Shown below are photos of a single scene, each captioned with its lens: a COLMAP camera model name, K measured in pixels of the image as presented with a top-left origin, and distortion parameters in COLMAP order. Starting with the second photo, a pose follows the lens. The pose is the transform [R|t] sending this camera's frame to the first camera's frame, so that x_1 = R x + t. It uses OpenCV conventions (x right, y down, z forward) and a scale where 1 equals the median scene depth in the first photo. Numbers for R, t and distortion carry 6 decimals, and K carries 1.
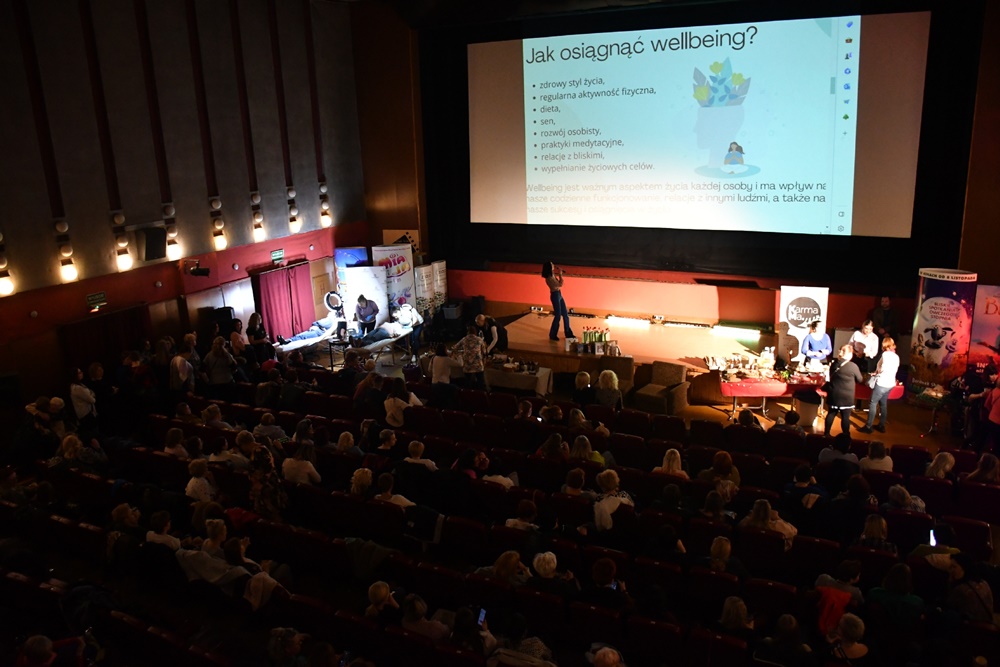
lens RADIAL K [[794.2, 0, 500.0], [0, 794.2, 333.5], [0, 0, 1]] dist [-0.133216, 0.104977]
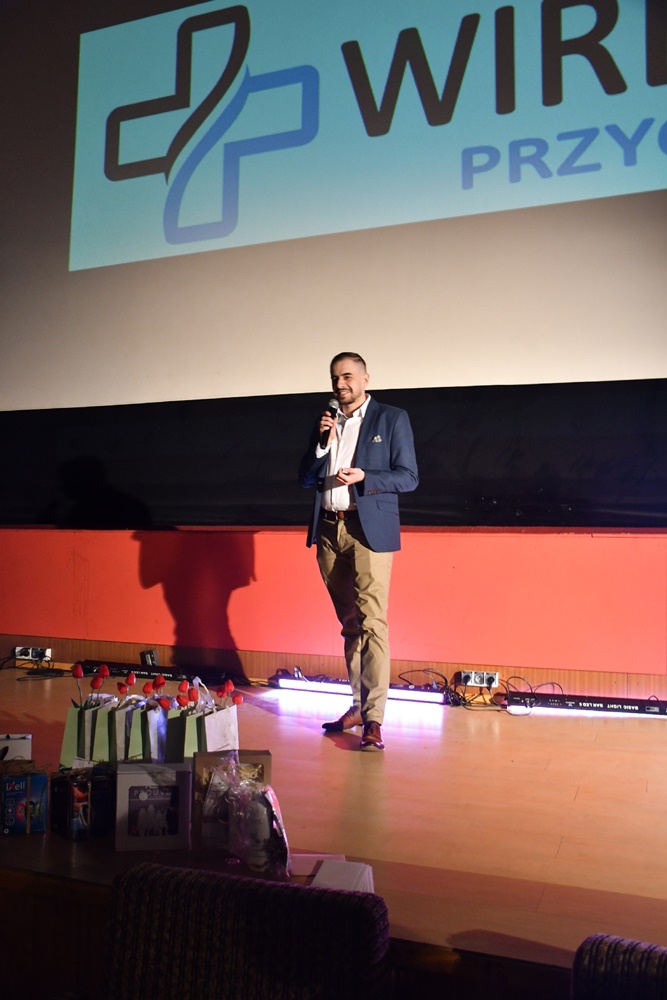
lens RADIAL K [[897.5, 0, 319.0], [0, 897.5, 500.3], [0, 0, 1]] dist [-0.003585, 0.002278]
pose [[0.992700, 0.057728, 0.105896, 0.120191], [-0.022414, 0.951017, -0.308326, 0.013870], [-0.118508, 0.303702, 0.945368, 0.734637]]
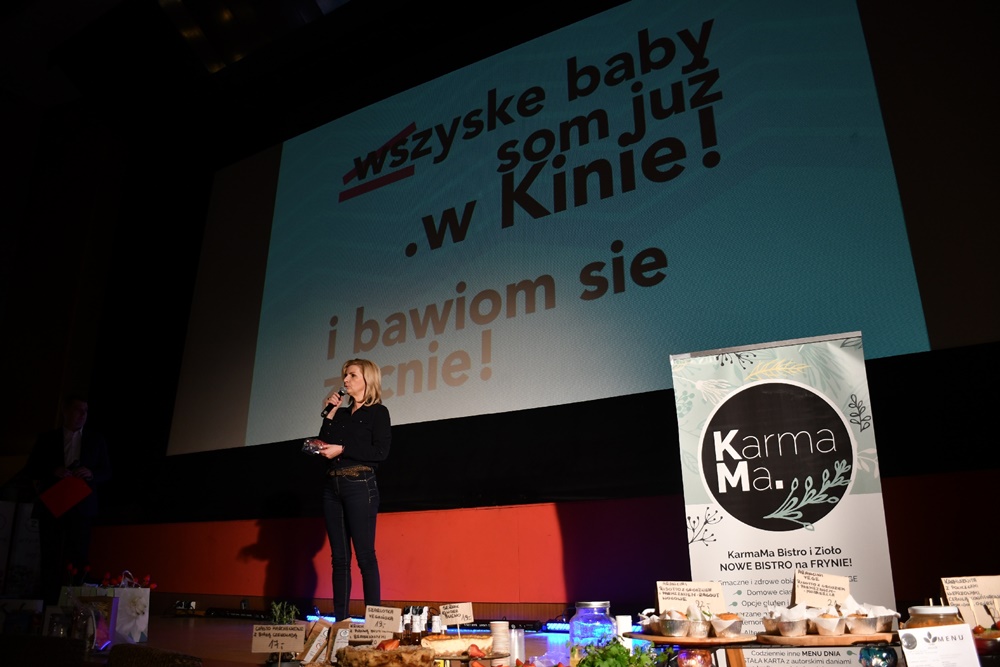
lens RADIAL K [[794.2, 0, 500.0], [0, 794.2, 333.5], [0, 0, 1]] dist [-0.133216, 0.104977]
pose [[0.995261, 0.012129, -0.096480, 0.273139], [-0.061721, 0.845492, -0.530409, 0.058607], [0.075140, 0.533850, 0.842234, 0.646070]]
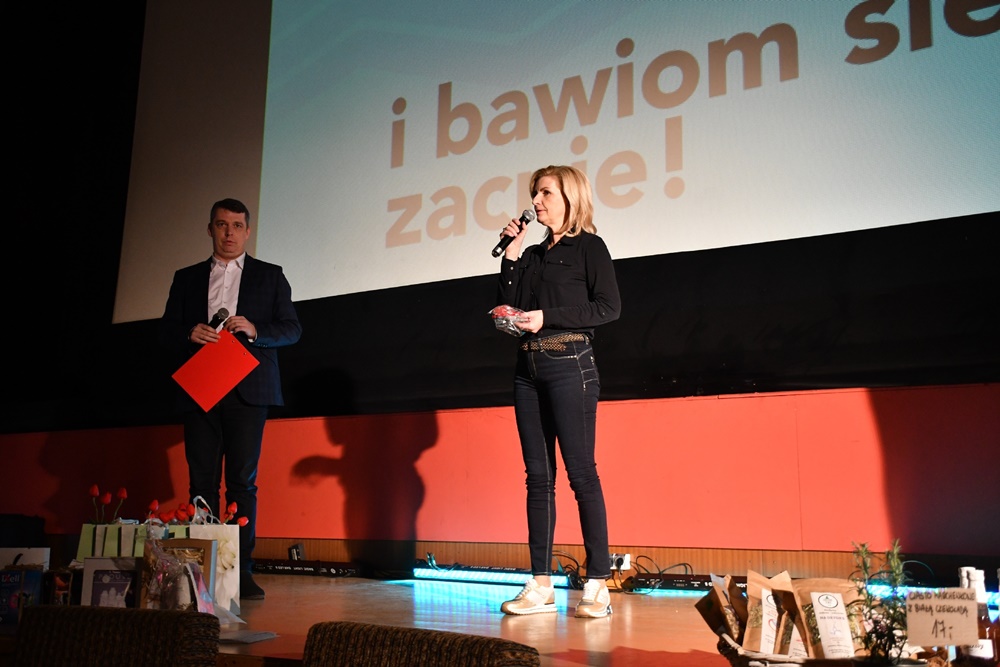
lens RADIAL K [[1158.5, 0, 500.0], [0, 1158.5, 333.5], [0, 0, 1]] dist [-0.017452, 0.343008]
pose [[0.995051, 0.036280, -0.092501, 0.199504], [-0.070701, 0.912642, -0.402599, 0.054770], [0.069814, 0.407146, 0.910691, 0.682708]]
